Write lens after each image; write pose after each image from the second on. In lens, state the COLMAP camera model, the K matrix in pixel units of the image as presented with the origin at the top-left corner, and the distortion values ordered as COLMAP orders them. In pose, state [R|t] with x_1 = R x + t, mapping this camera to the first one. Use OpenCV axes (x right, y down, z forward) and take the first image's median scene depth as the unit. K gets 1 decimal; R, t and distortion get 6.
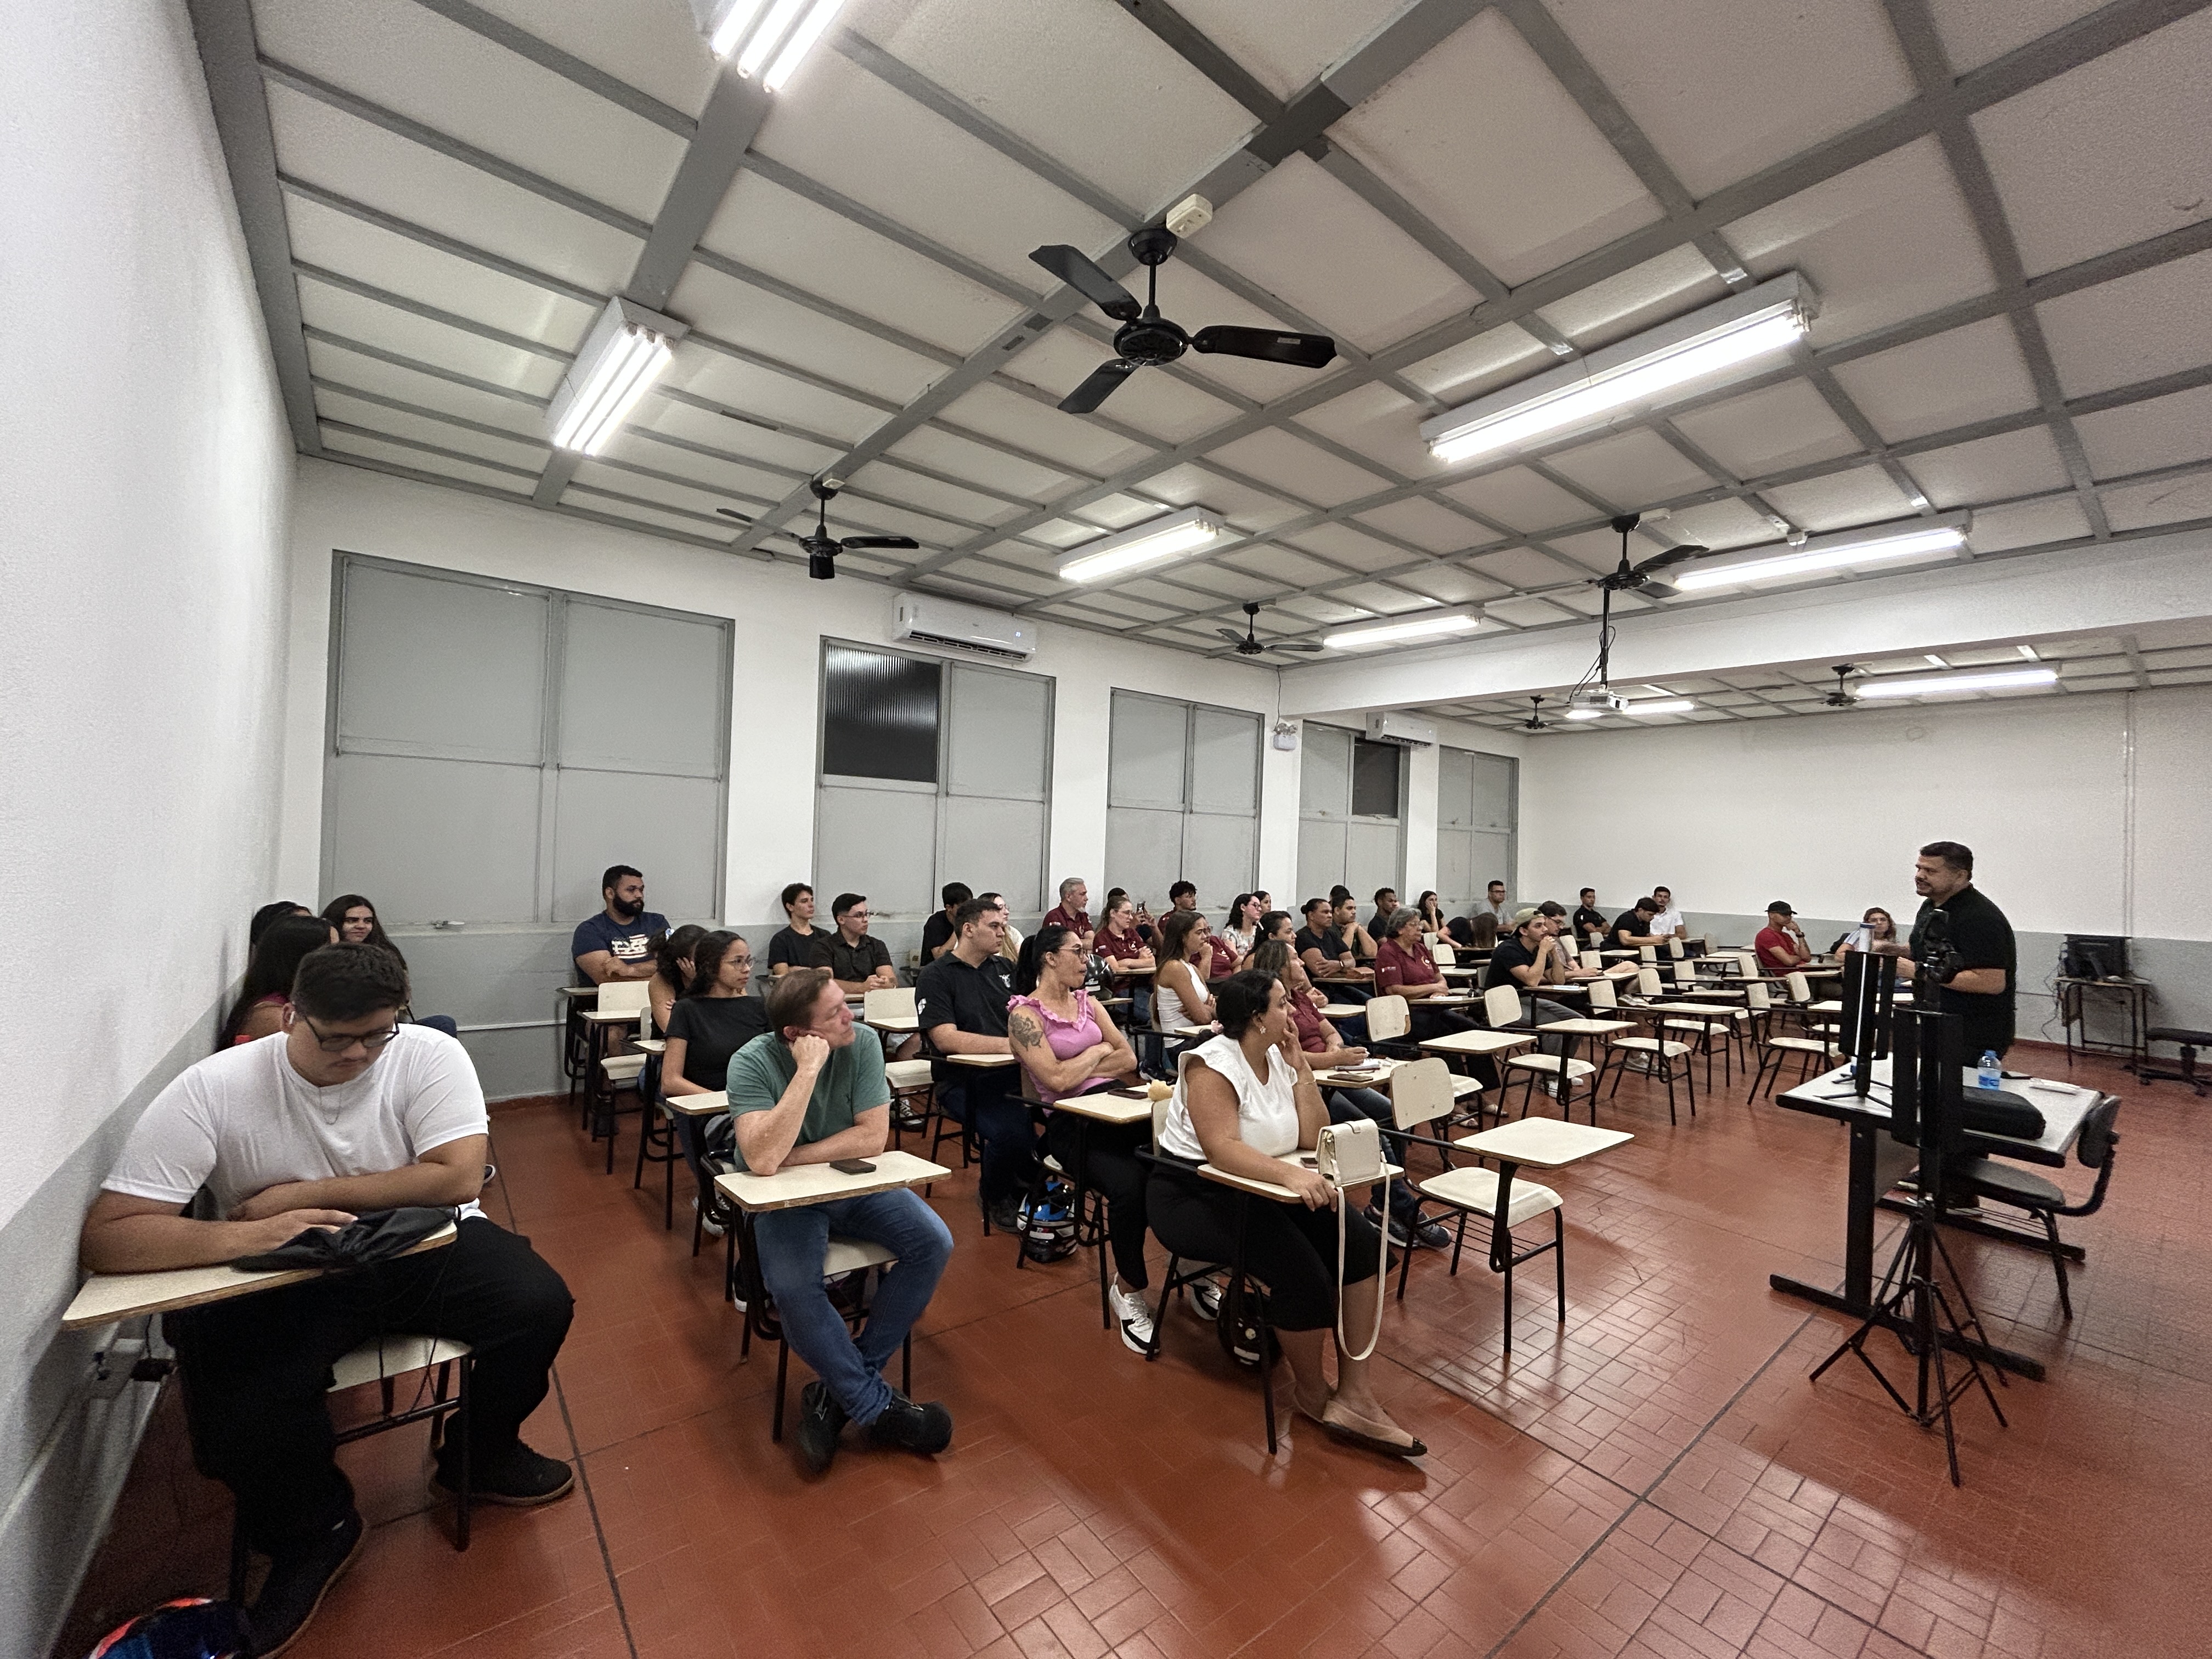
lens RADIAL K [[883.3, 0, 1106.0], [0, 883.3, 829.5], [0, 0, 1]] dist [-0.000223, -0.000021]
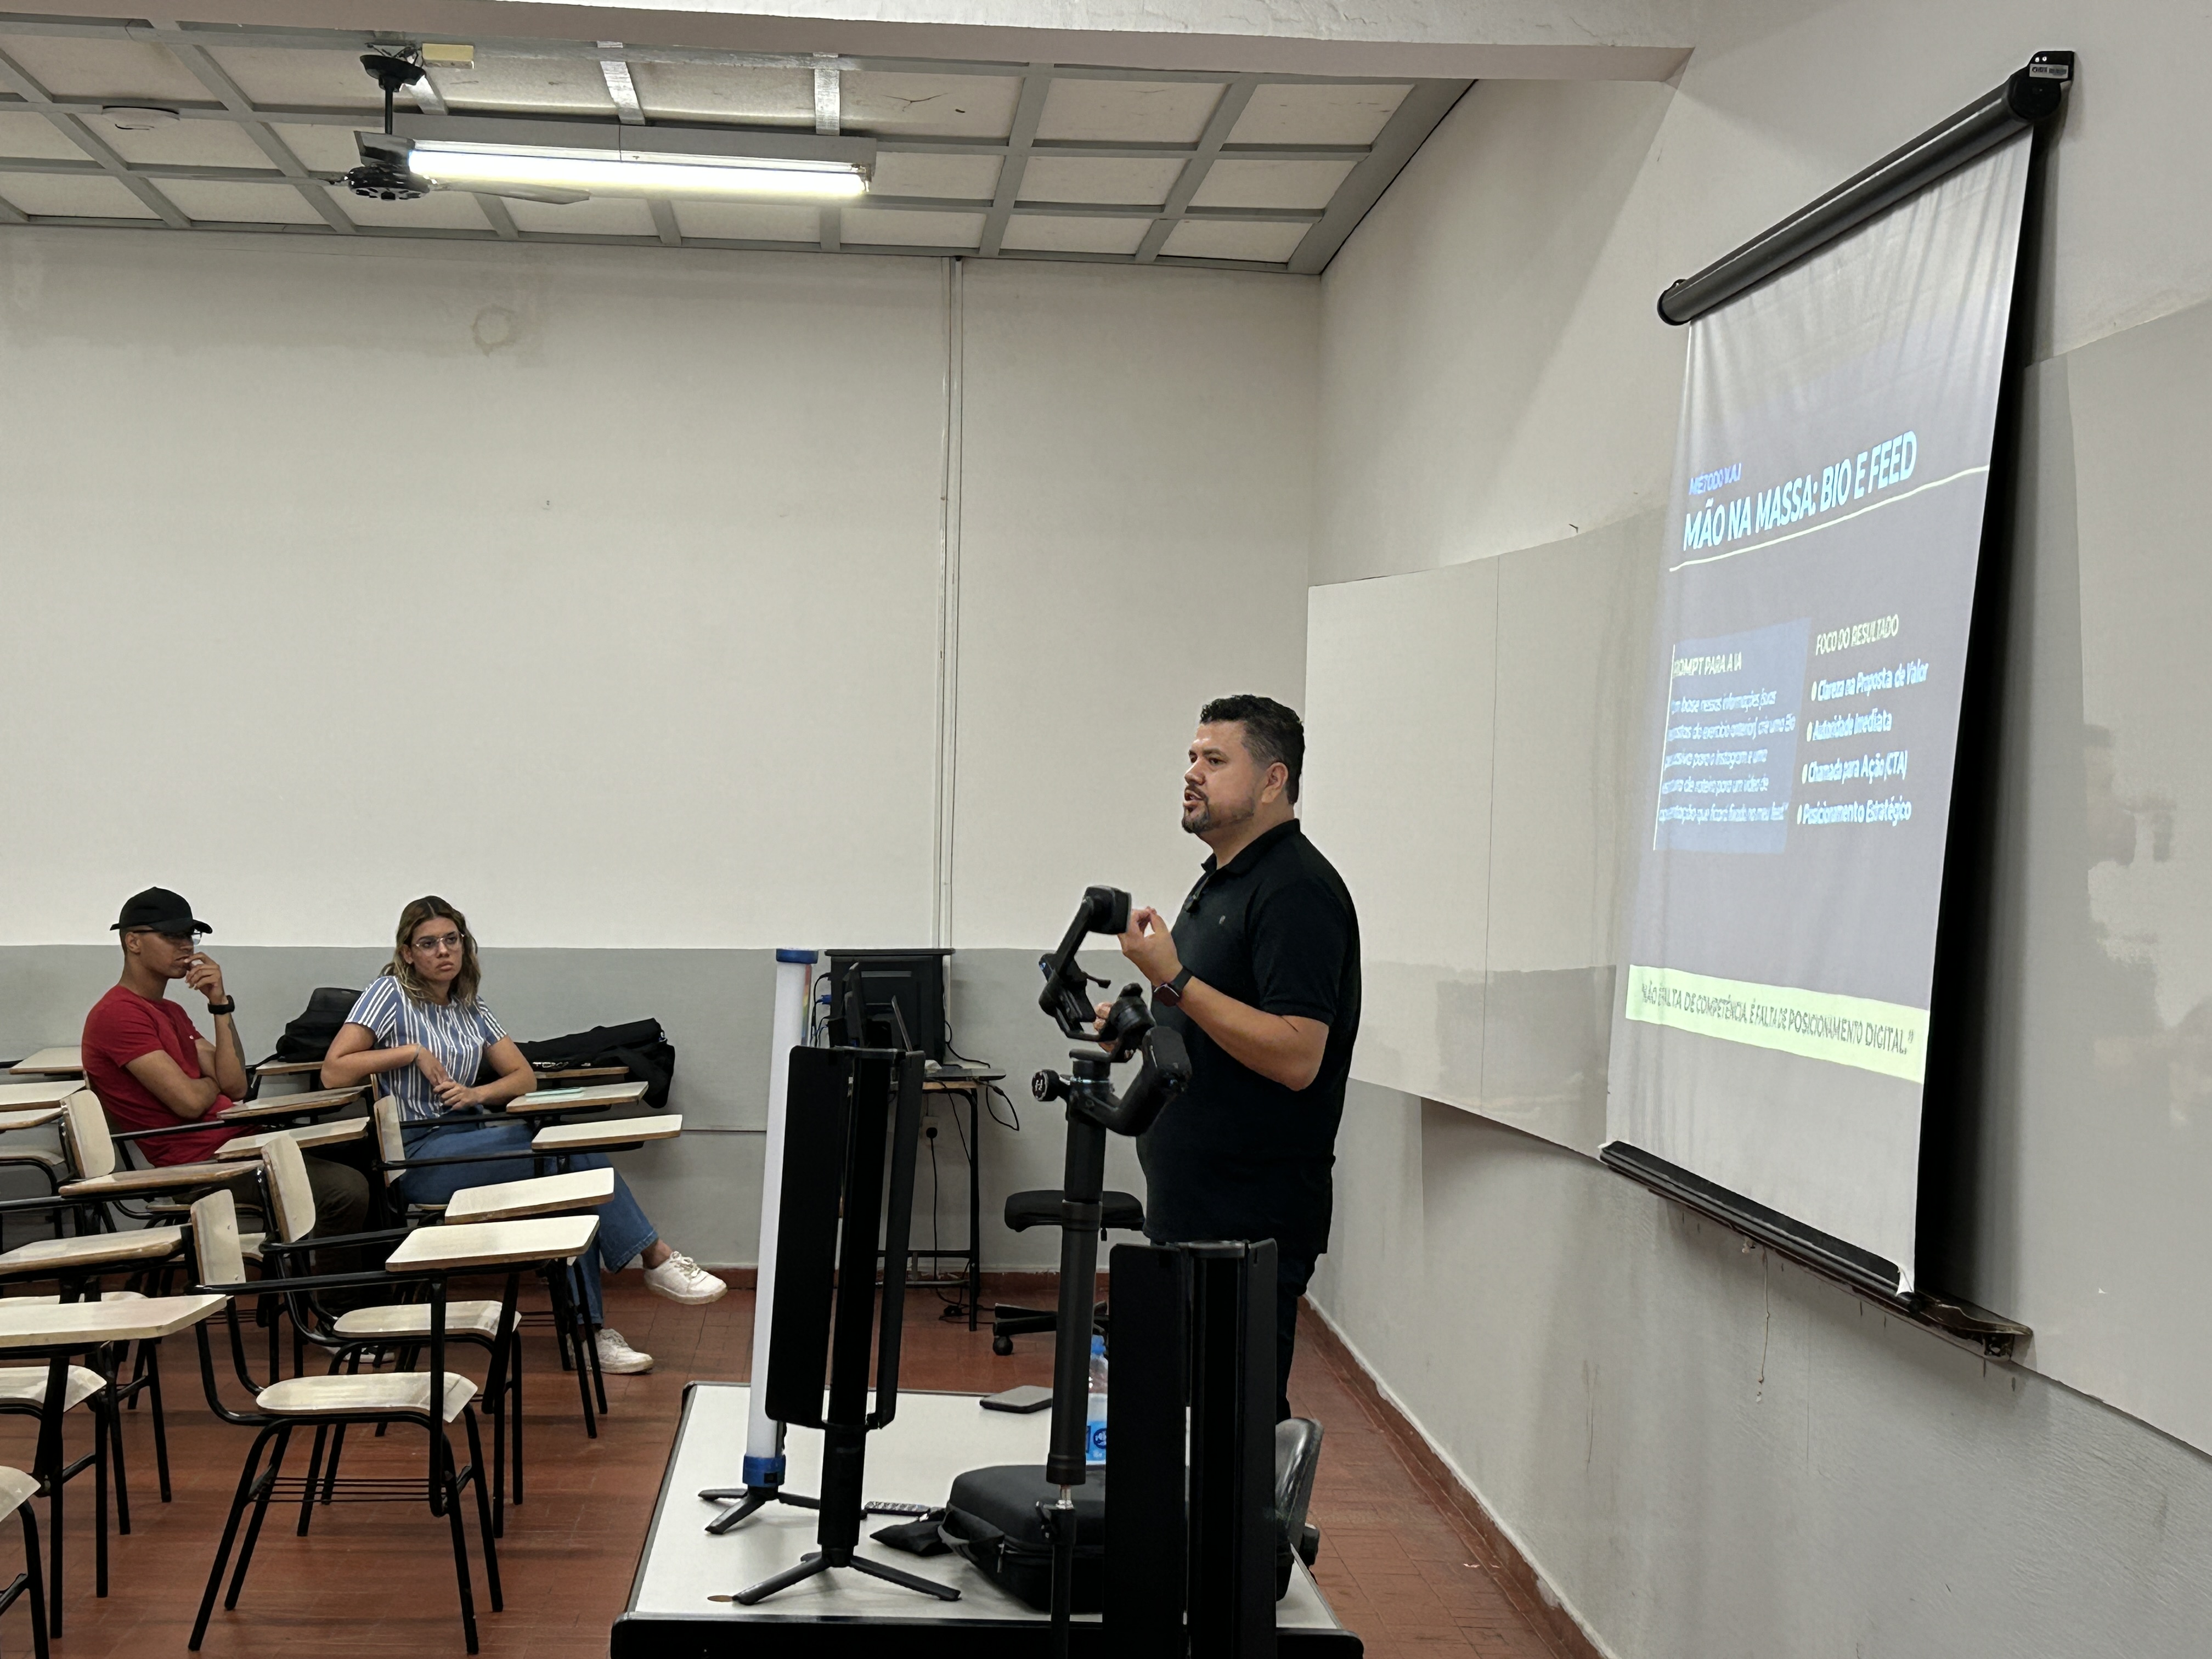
lens RADIAL K [[3606.0, 0, 1107.0], [0, 3606.0, 942.8], [0, 0, 1]] dist [0.087539, 0.038696]
pose [[0.563926, -0.053919, 0.824063, -0.019715], [-0.017523, 0.996860, 0.077217, 0.004389], [-0.825639, -0.057984, 0.561211, 0.126643]]
